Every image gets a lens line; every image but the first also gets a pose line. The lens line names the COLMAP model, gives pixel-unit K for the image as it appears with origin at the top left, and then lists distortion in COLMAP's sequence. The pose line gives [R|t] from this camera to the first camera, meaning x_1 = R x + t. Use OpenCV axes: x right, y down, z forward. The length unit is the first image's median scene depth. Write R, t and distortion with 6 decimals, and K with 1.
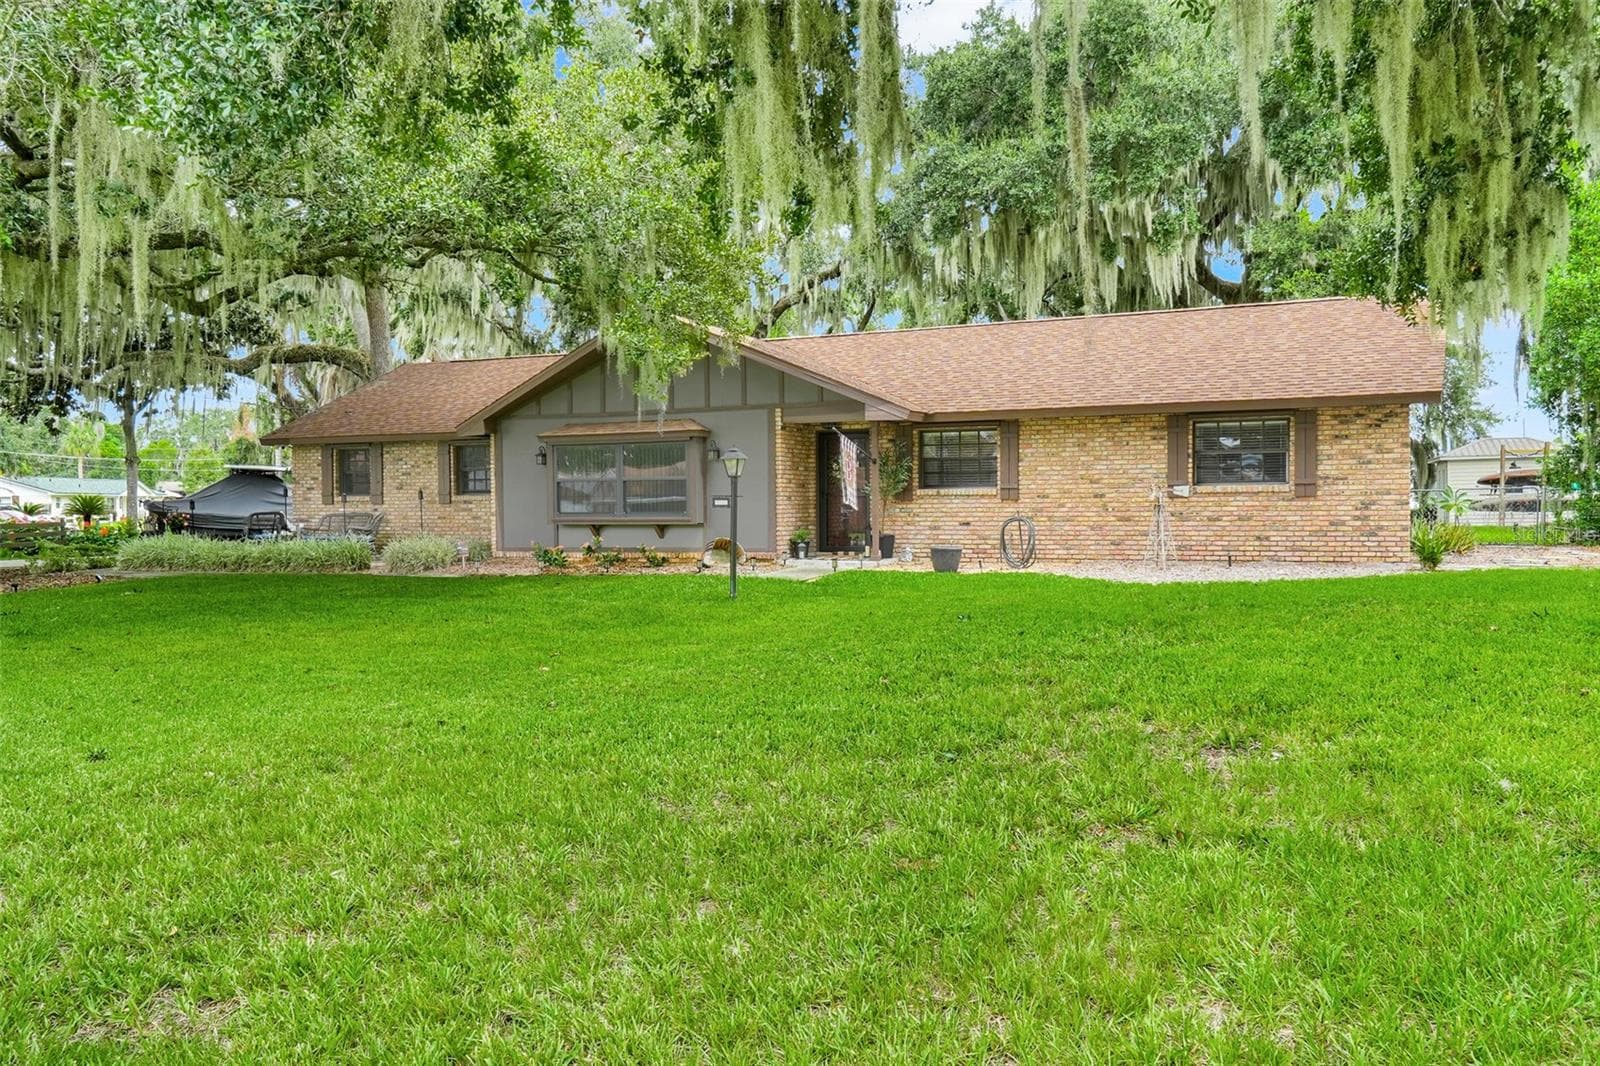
lens RADIAL K [[1443.1, 0, 800.2], [0, 1443.1, 531.2], [0, 0, 1]] dist [-0.005121, 0.000135]
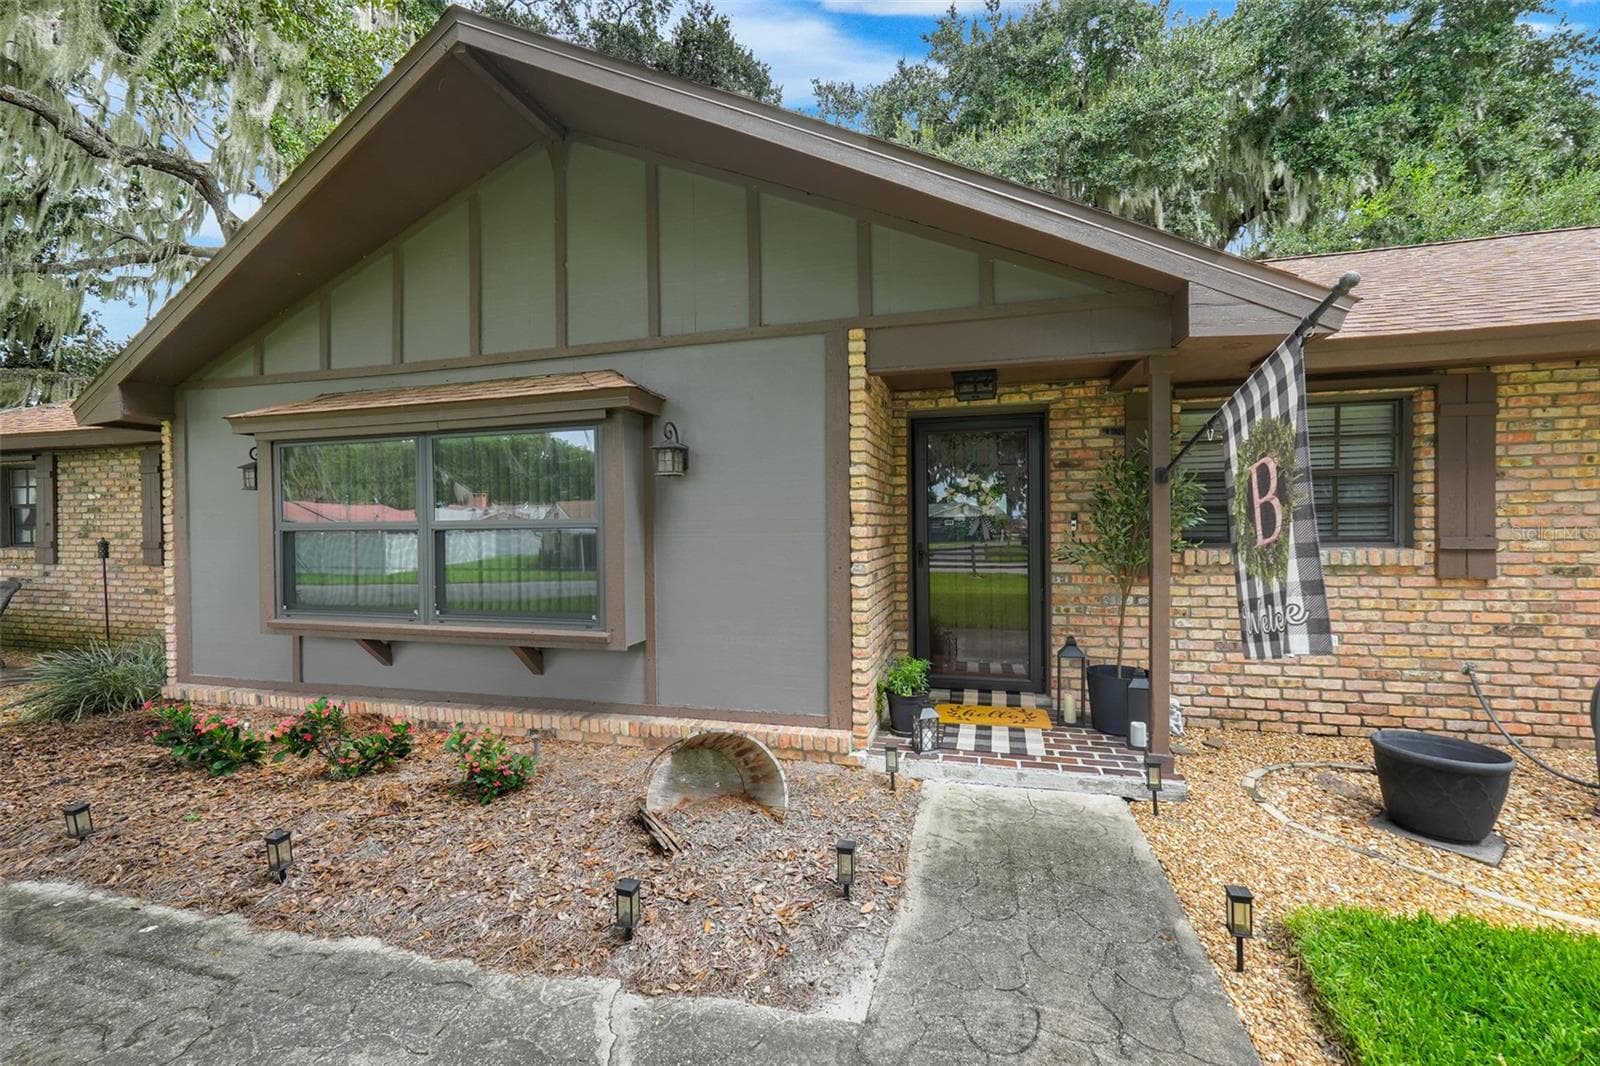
lens RADIAL K [[693.4, 0, 802.6], [0, 693.4, 514.8], [0, 0, 1]] dist [-0.007928, 0.000267]
pose [[0.988591, -0.004158, 0.150568, -0.056876], [0.007493, 0.999739, -0.021588, -0.037089], [-0.150439, 0.022470, 0.988364, 0.864459]]
